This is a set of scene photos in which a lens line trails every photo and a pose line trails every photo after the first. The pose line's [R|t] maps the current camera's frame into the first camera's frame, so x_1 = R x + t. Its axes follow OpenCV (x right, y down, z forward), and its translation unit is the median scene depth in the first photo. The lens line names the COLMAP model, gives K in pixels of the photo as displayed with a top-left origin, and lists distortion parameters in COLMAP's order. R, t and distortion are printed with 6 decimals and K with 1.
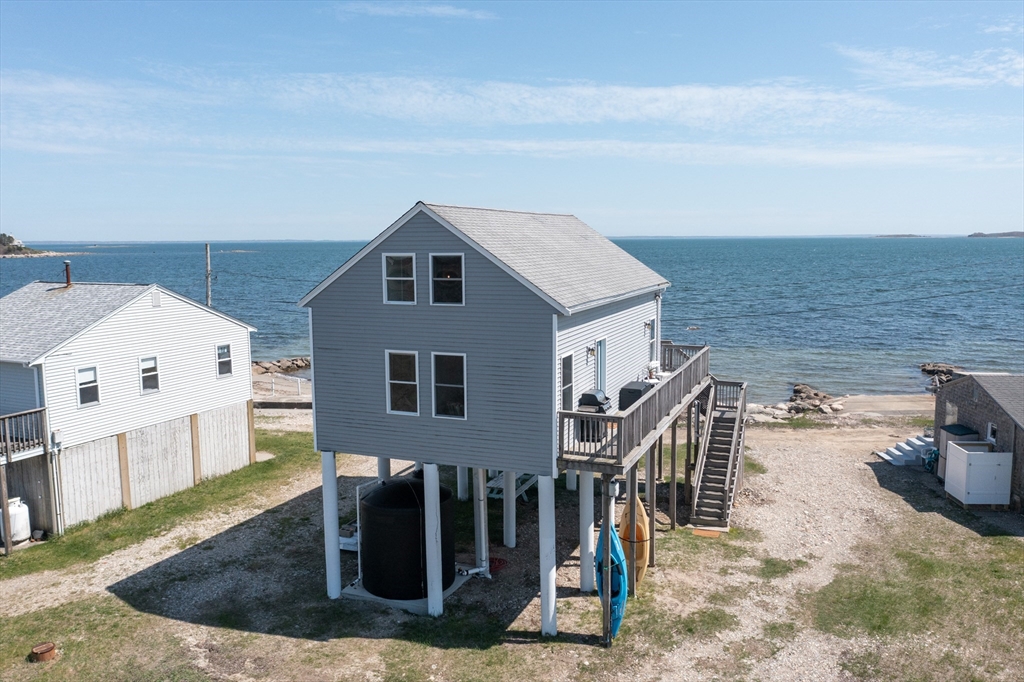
lens RADIAL K [[813.2, 0, 522.4], [0, 813.2, 336.7], [0, 0, 1]] dist [-0.014853, -0.009242]
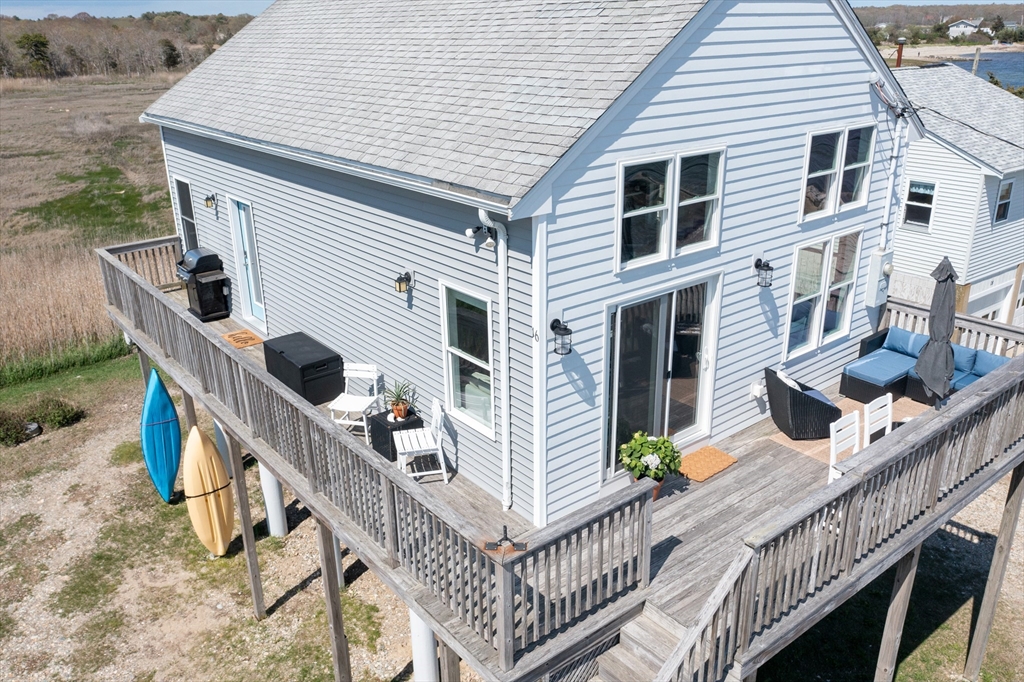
lens RADIAL K [[813.2, 0, 522.4], [0, 813.2, 336.7], [0, 0, 1]] dist [-0.014853, -0.009242]
pose [[-0.490173, 0.326804, -0.808041, 0.440888], [-0.079848, 0.906317, 0.414987, -0.149596], [0.867960, 0.267935, -0.418157, 1.257049]]
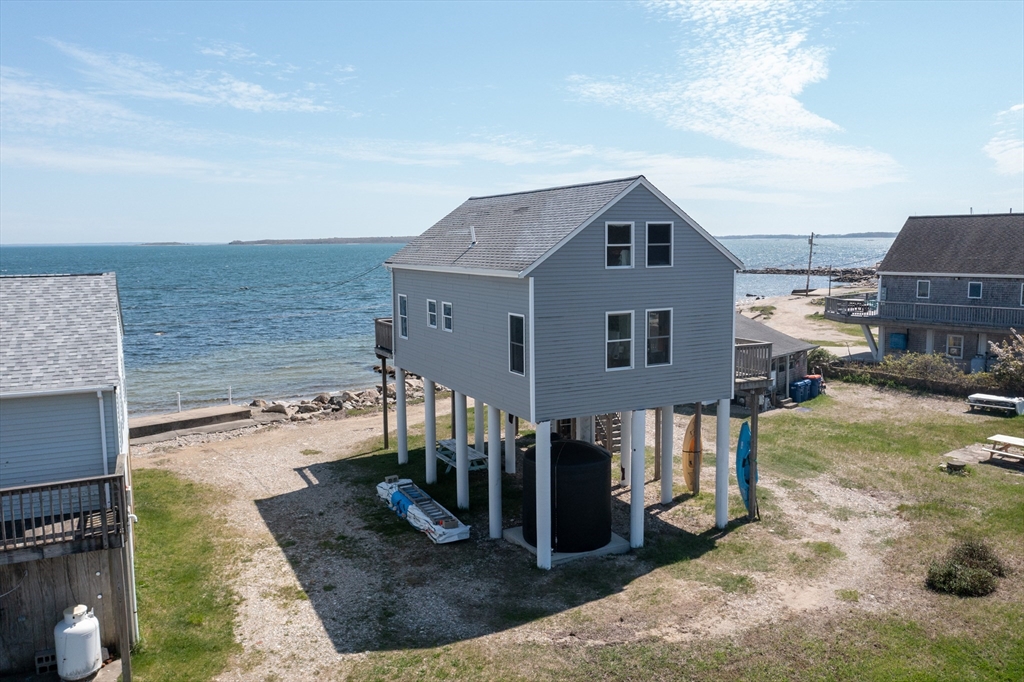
lens RADIAL K [[813.2, 0, 522.4], [0, 813.2, 336.7], [0, 0, 1]] dist [-0.014853, -0.009242]
pose [[0.642541, -0.085065, 0.761515, -0.841252], [0.092768, 0.995144, 0.032888, 0.002775], [-0.760615, 0.049512, 0.647313, 0.310996]]
